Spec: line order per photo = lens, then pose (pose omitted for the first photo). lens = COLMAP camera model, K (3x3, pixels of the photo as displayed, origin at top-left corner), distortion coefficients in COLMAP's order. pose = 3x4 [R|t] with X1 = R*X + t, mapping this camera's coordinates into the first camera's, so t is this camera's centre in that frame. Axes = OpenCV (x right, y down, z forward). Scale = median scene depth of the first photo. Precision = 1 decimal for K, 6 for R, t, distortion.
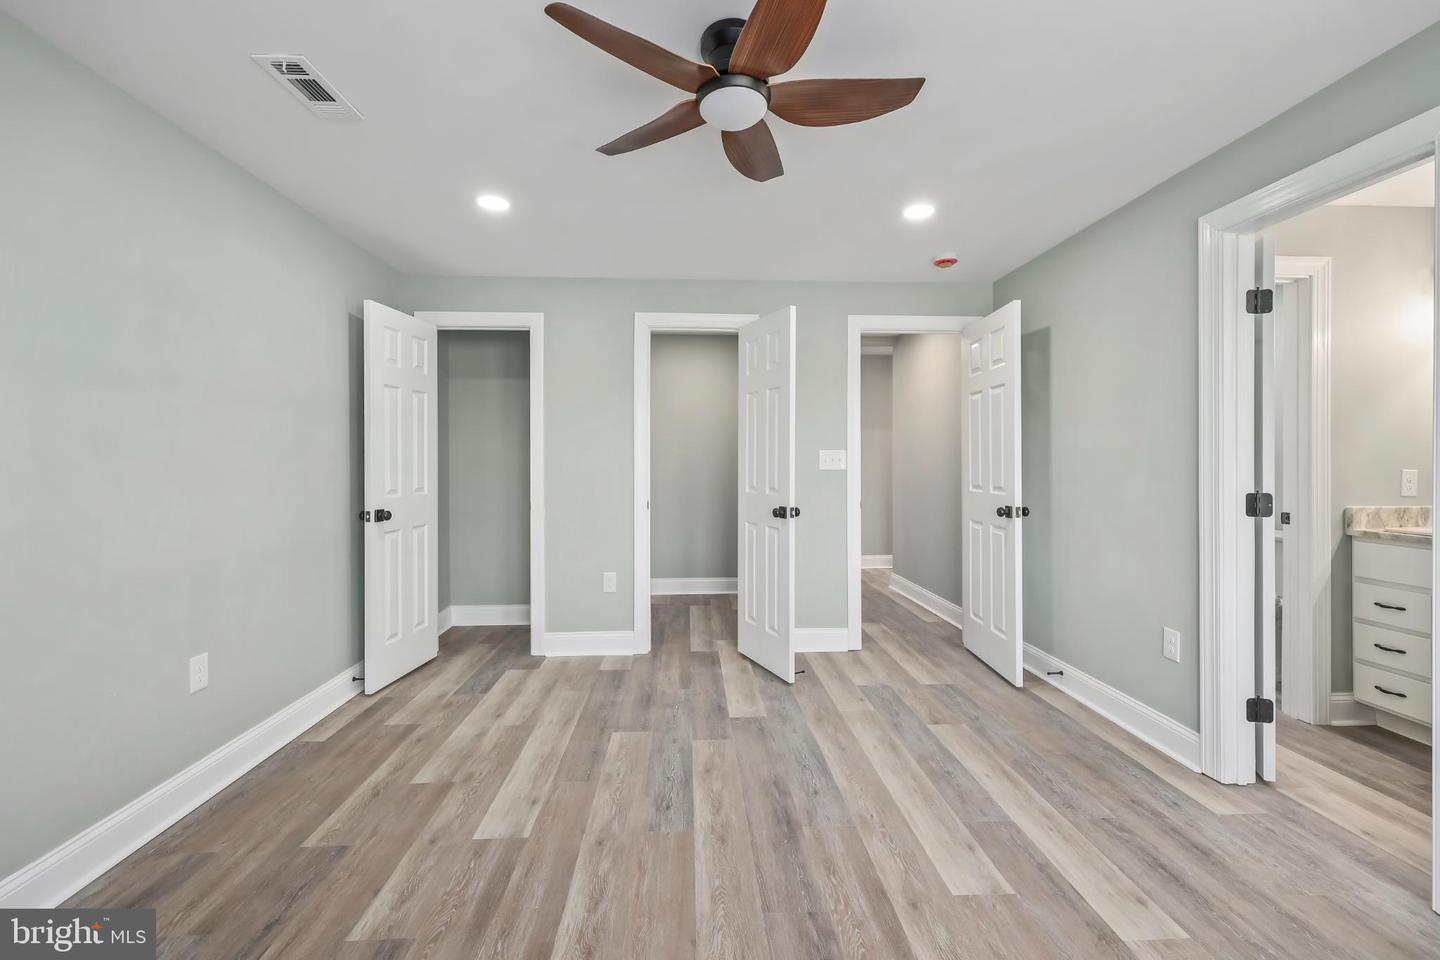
lens RADIAL K [[581.2, 0, 723.8], [0, 581.2, 467.2], [0, 0, 1]] dist [0.000303, 0.000480]
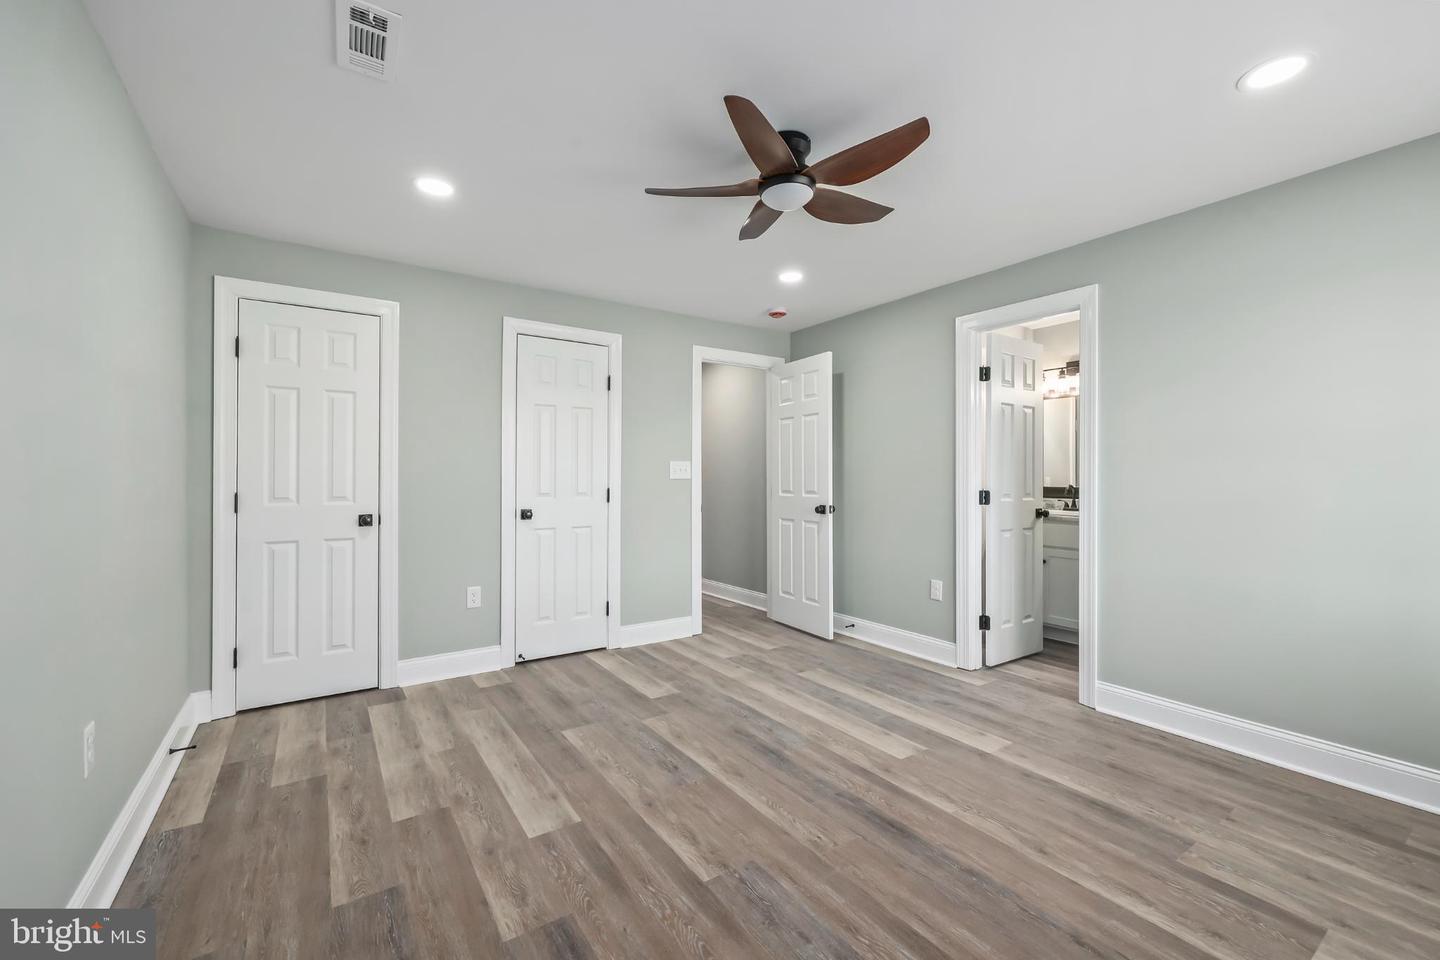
lens RADIAL K [[581.7, 0, 718.6], [0, 581.7, 479.9], [0, 0, 1]] dist [0.001057, 0.000076]
pose [[0.858769, 0.000291, 0.512362, -0.507077], [0.001851, 0.999992, -0.003670, 0.016950], [-0.512359, 0.004100, 0.858762, -0.028390]]
